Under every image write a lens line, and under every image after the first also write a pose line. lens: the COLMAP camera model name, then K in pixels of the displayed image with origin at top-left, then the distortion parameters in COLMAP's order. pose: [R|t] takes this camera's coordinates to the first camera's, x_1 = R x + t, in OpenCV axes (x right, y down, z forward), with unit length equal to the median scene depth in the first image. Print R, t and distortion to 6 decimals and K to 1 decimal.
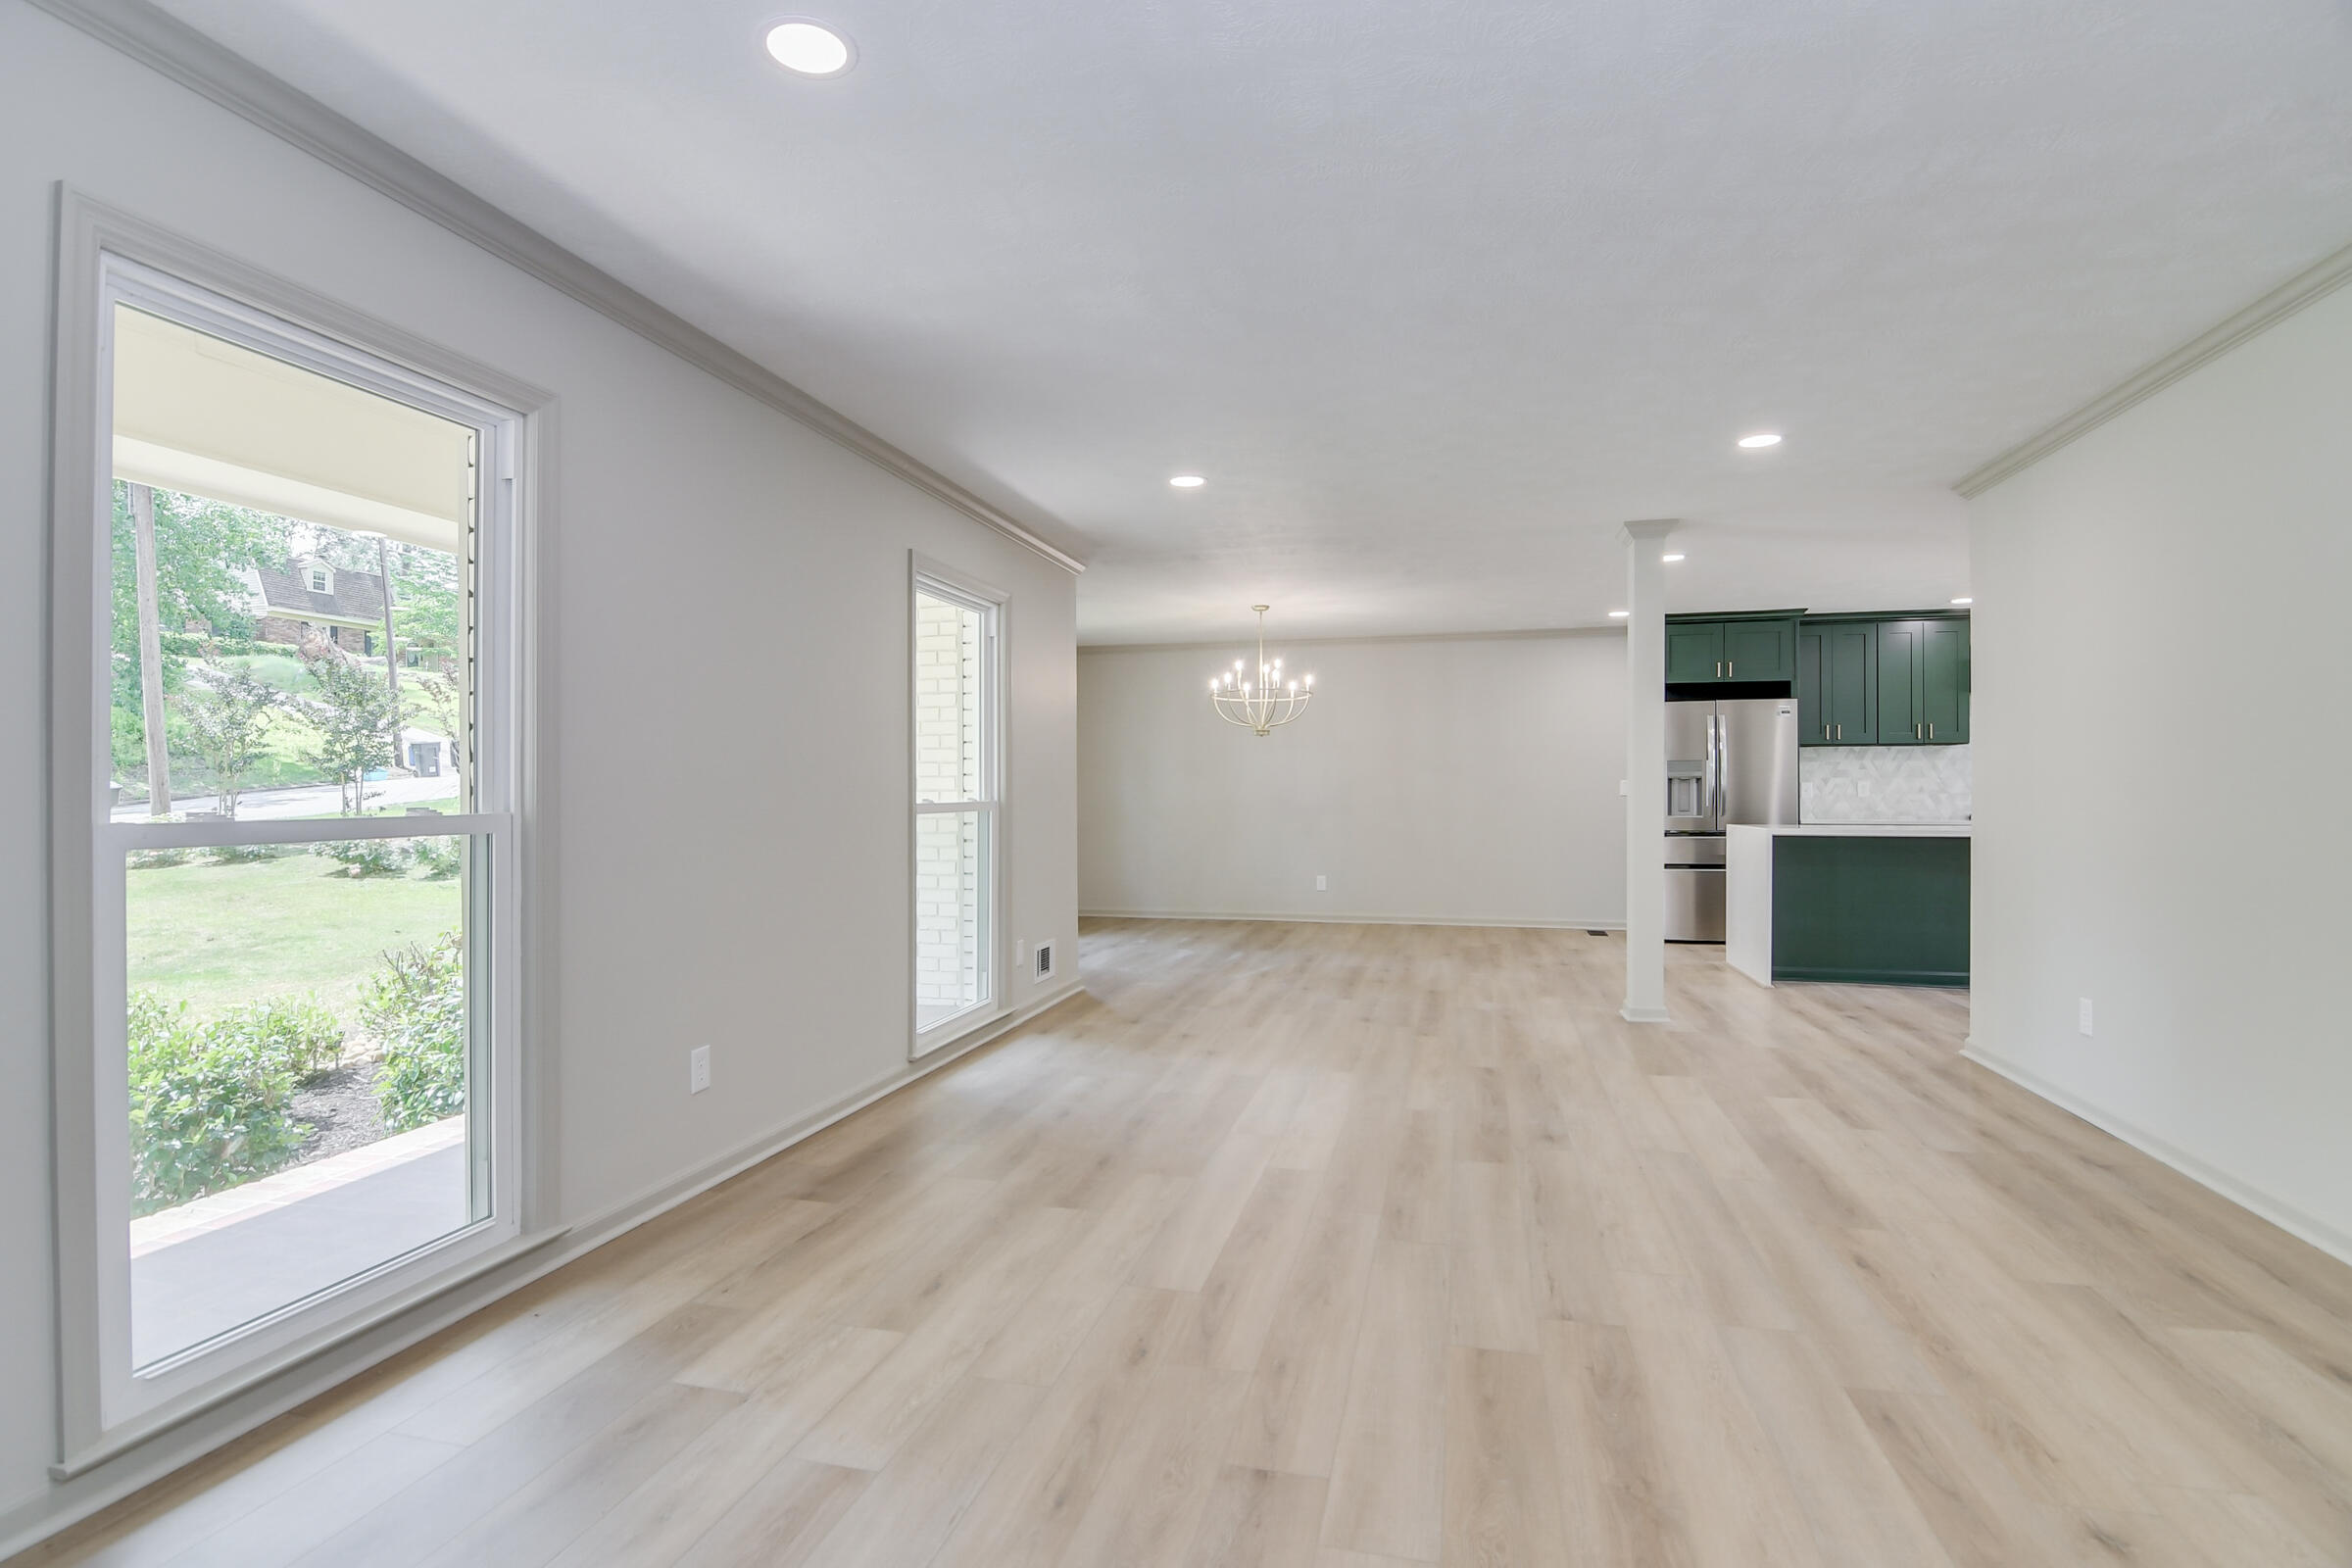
lens RADIAL K [[1136.3, 0, 1164.2], [0, 1136.3, 791.4], [0, 0, 1]] dist [-0.010925, -0.006094]
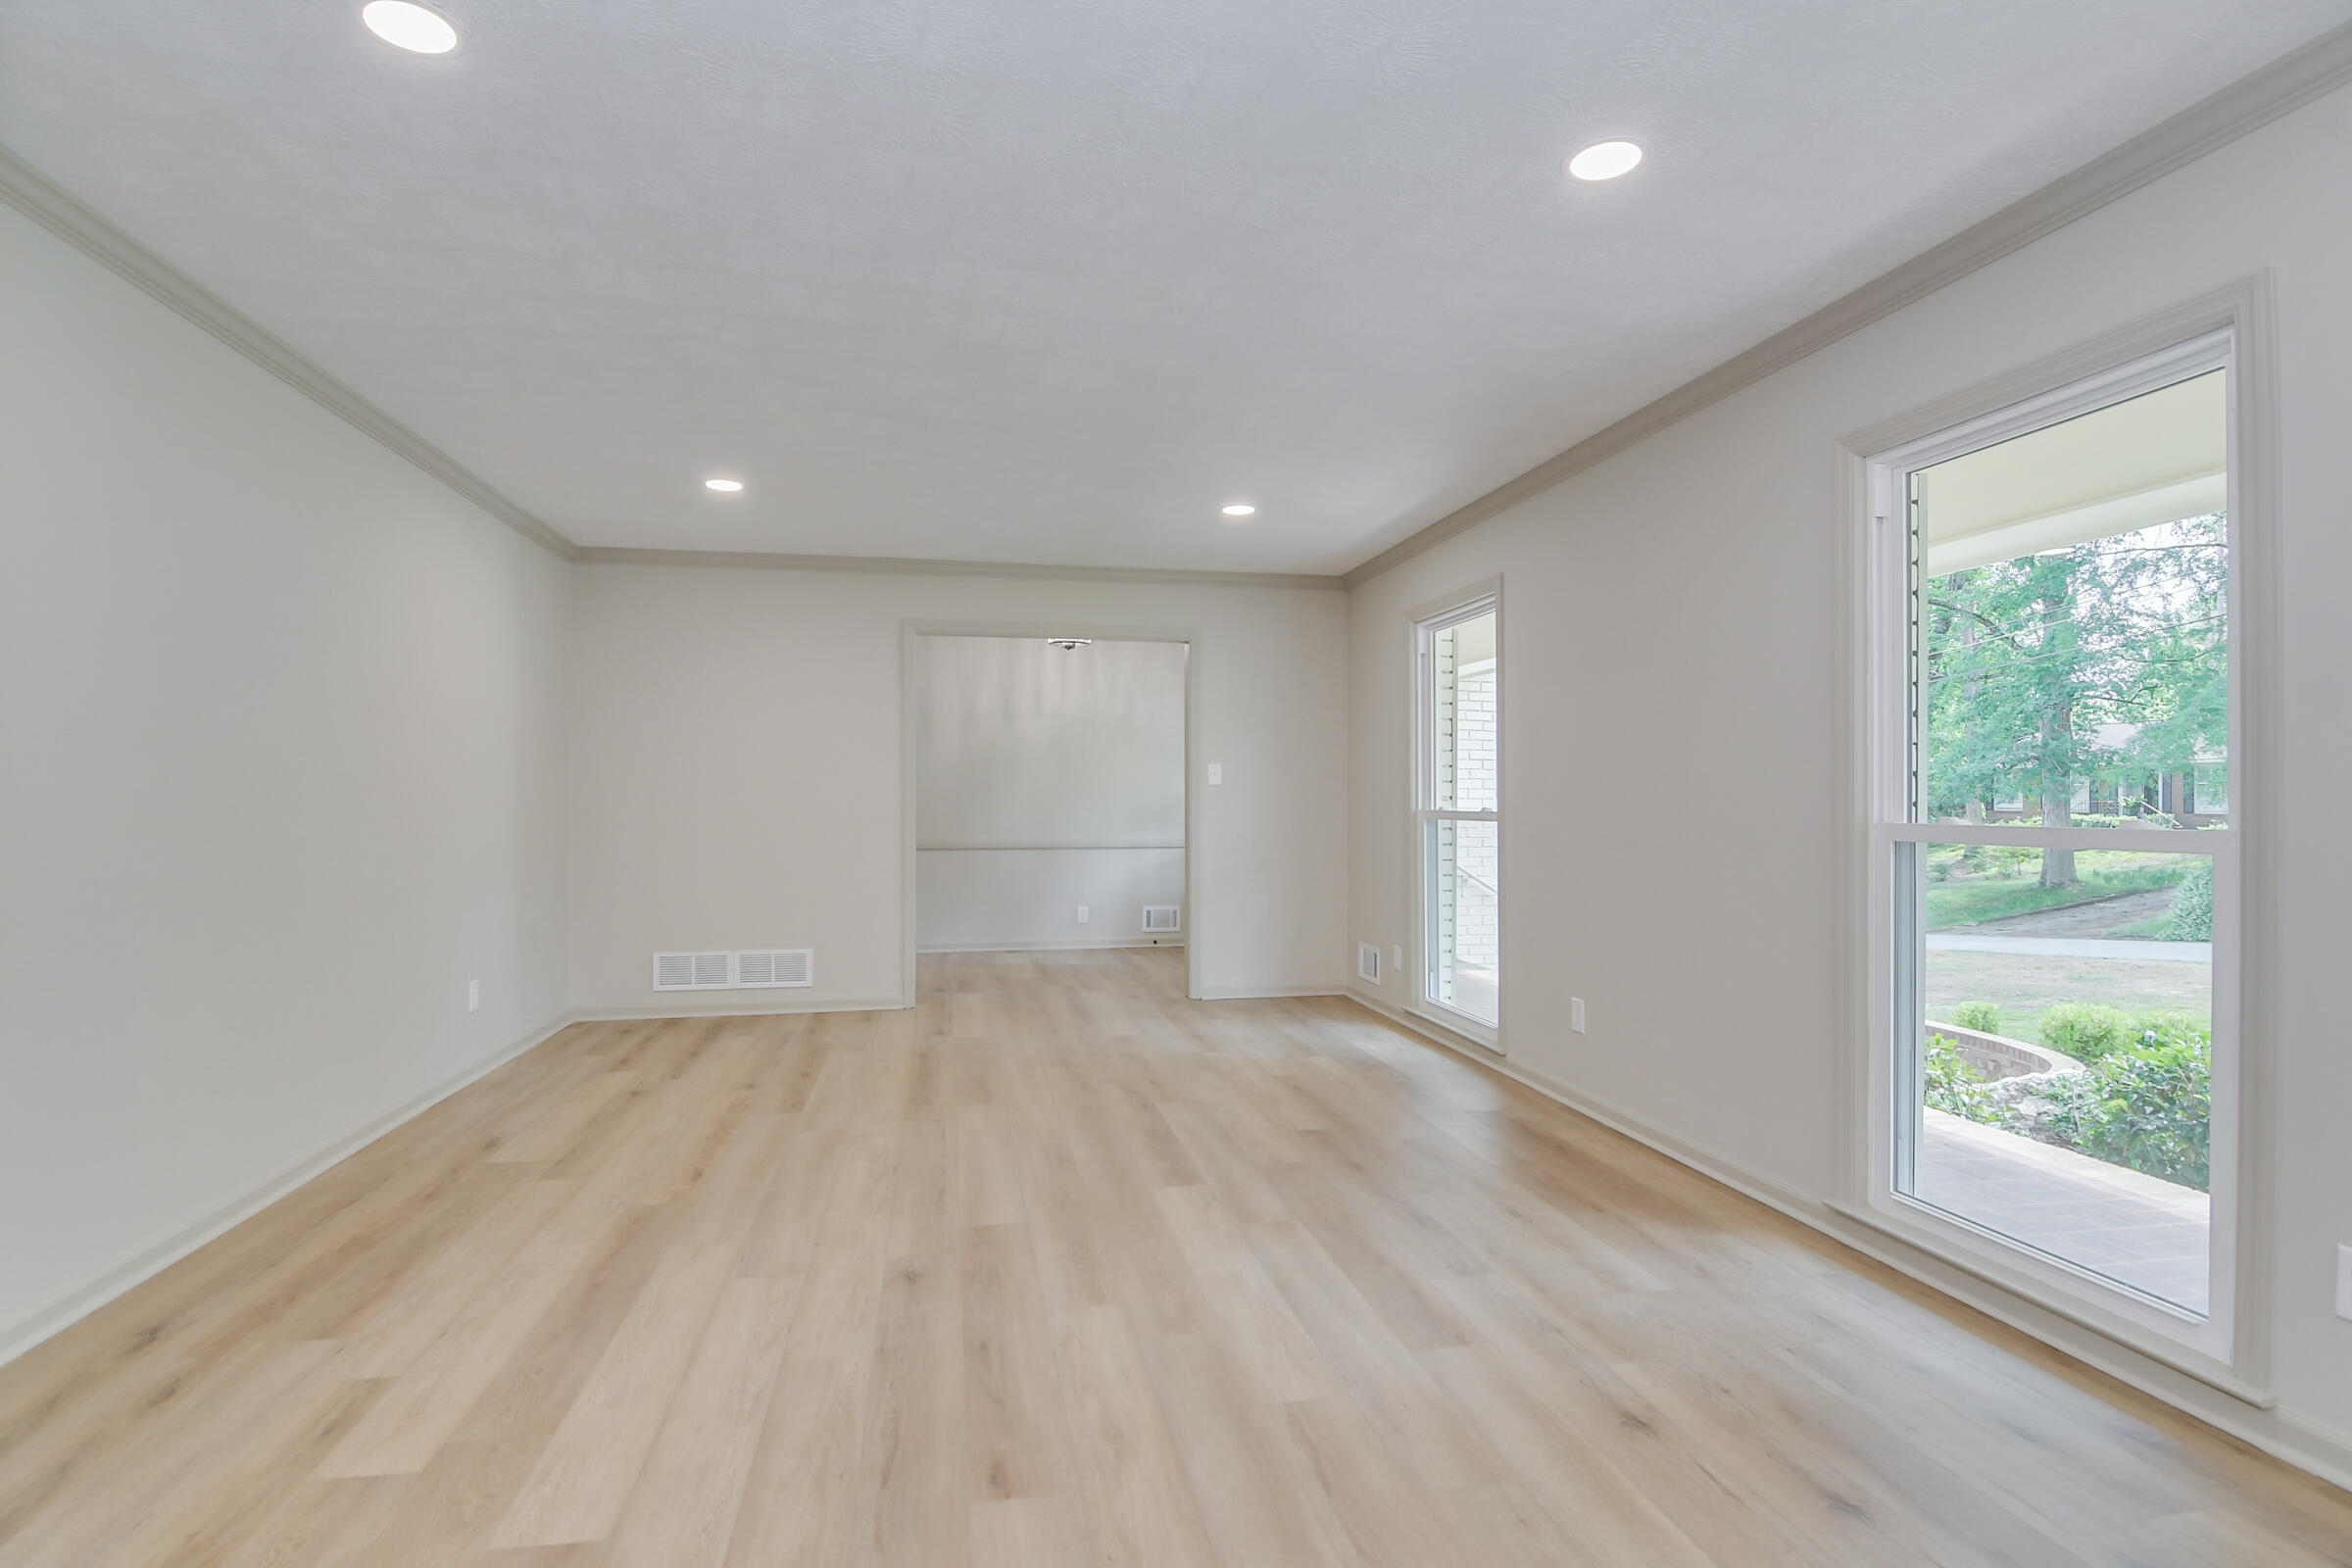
lens RADIAL K [[1136.3, 0, 1187.1], [0, 1136.3, 799.8], [0, 0, 1]] dist [-0.010925, -0.006094]
pose [[-0.892603, 0.002238, -0.450837, 0.393494], [-0.001039, 0.999975, 0.007022, -0.007529], [0.450842, 0.006737, -0.892578, 1.338055]]
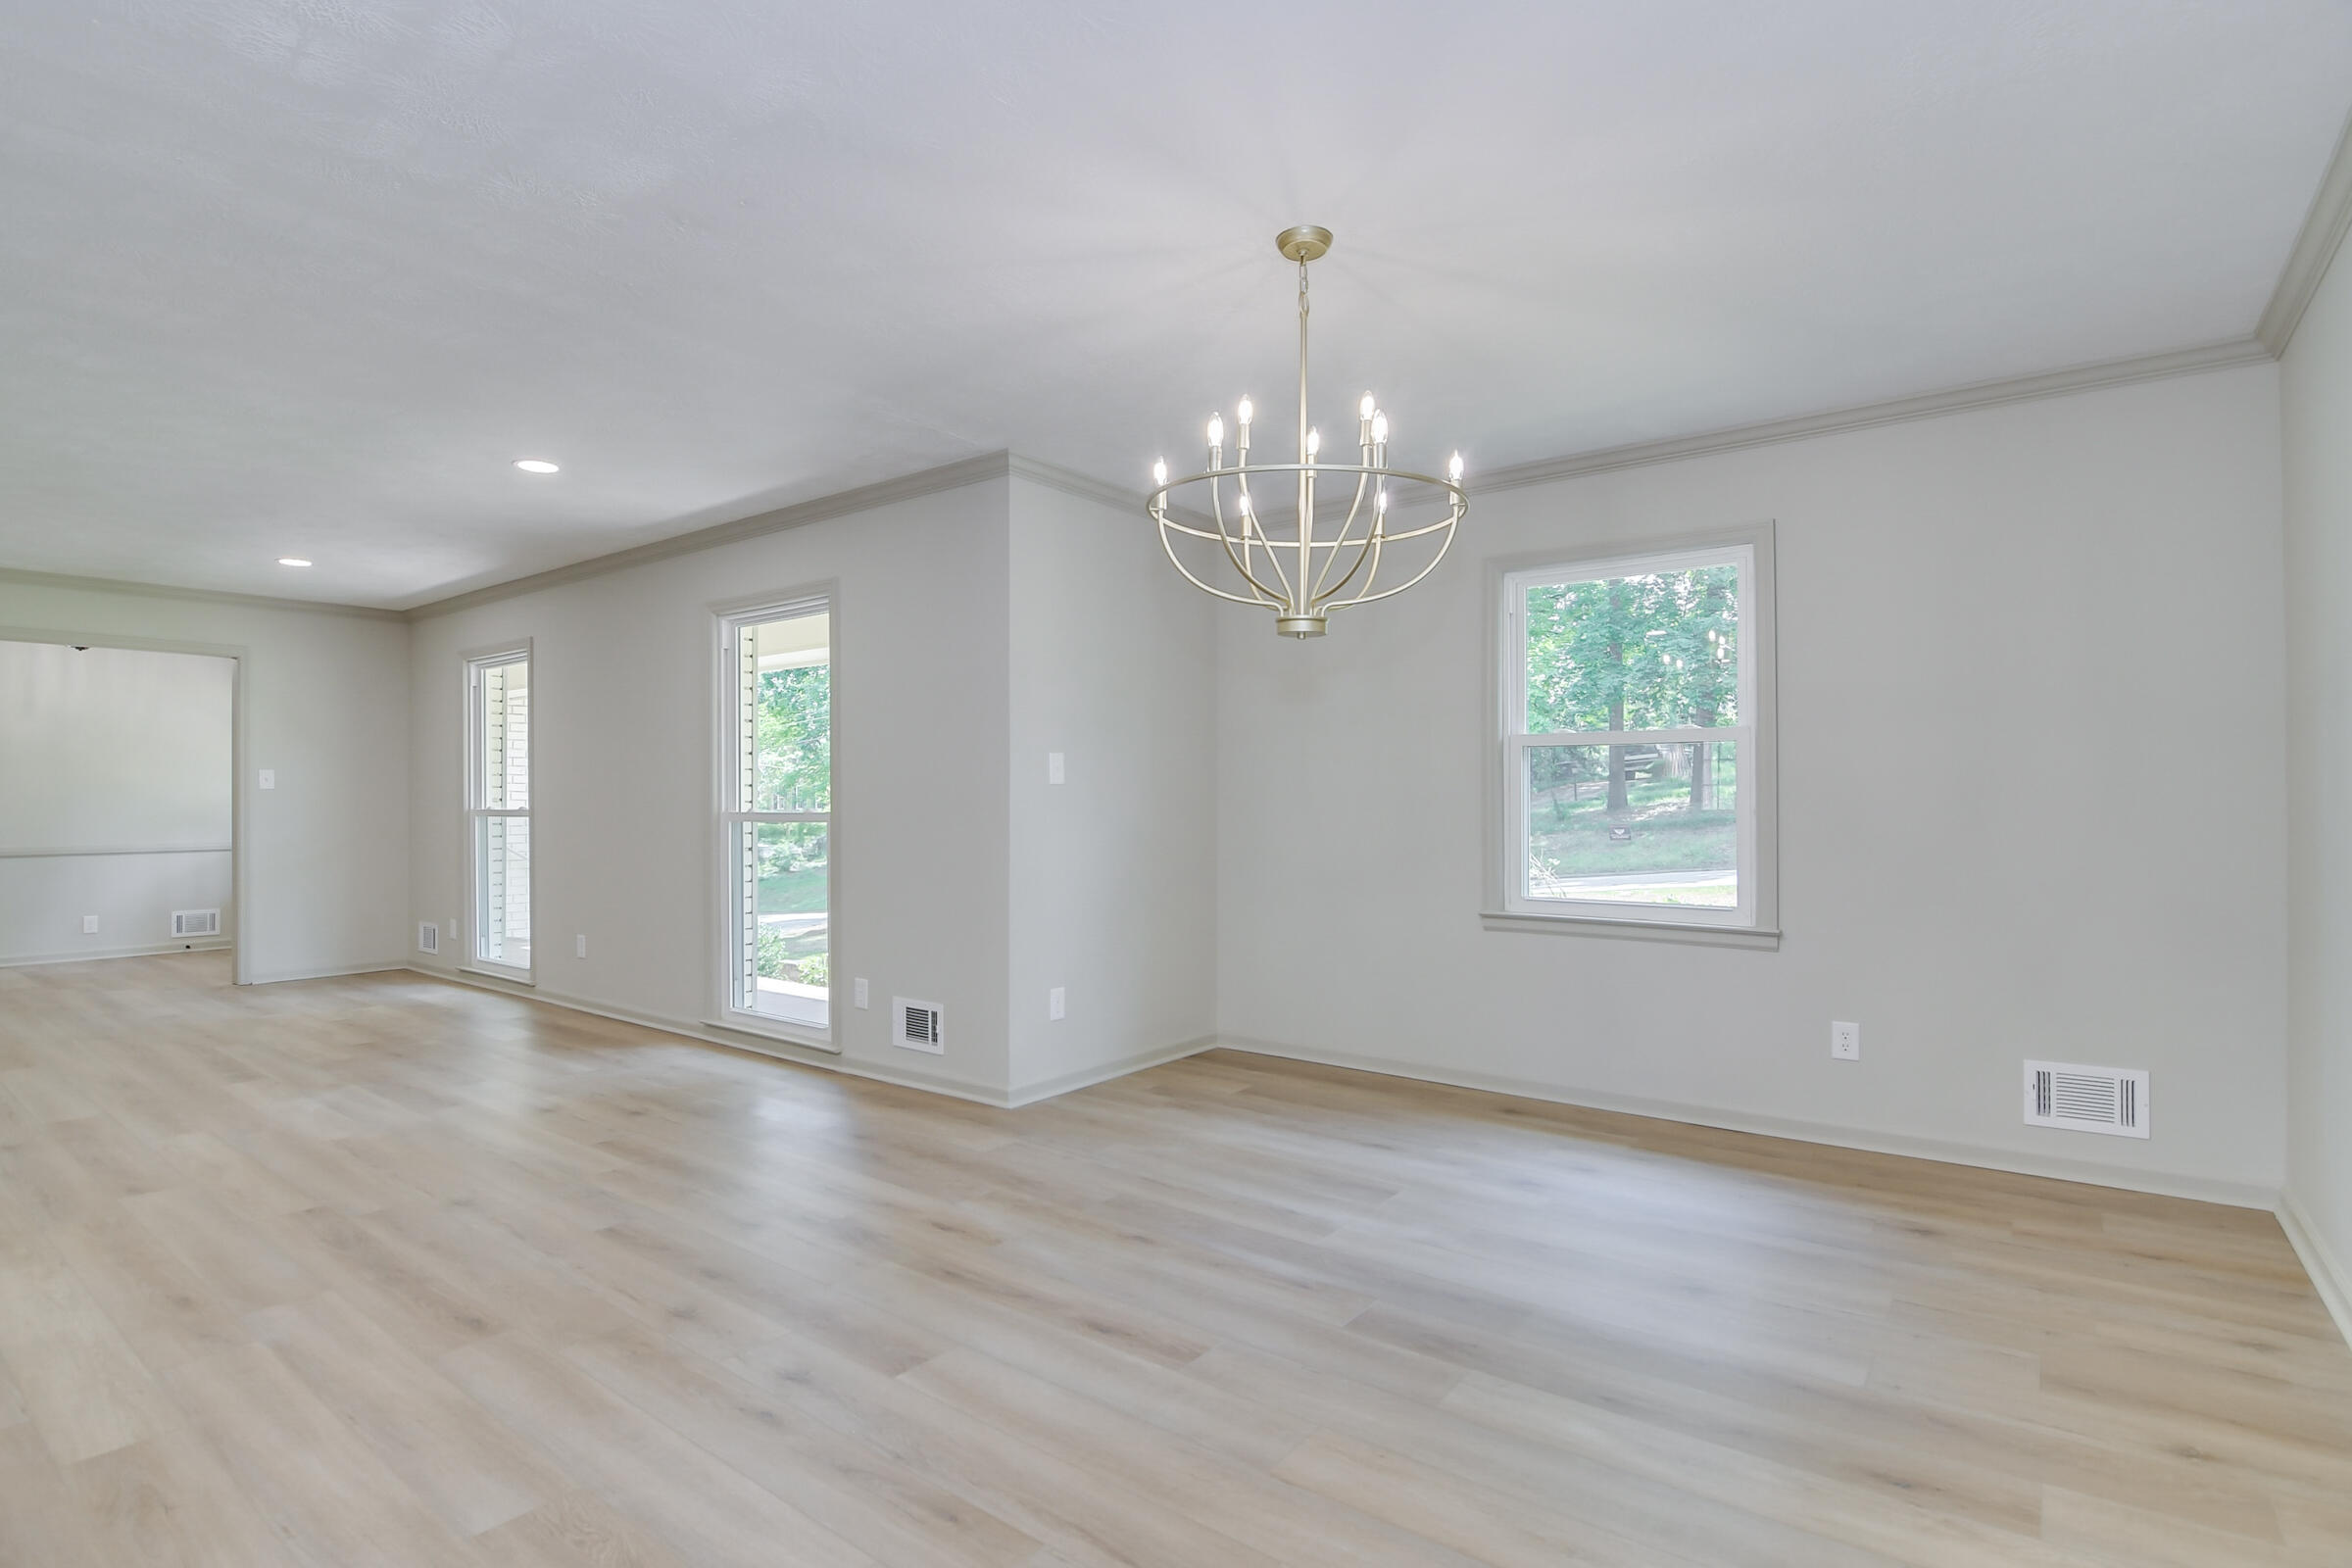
lens RADIAL K [[1136.3, 0, 1175.7], [0, 1136.3, 793.7], [0, 0, 1]] dist [-0.010925, -0.006094]
pose [[-0.379973, 0.000912, -0.924997, 0.754484], [0.000744, 0.999999, 0.000680, -0.010884], [0.924997, -0.000430, -0.379974, 1.963989]]
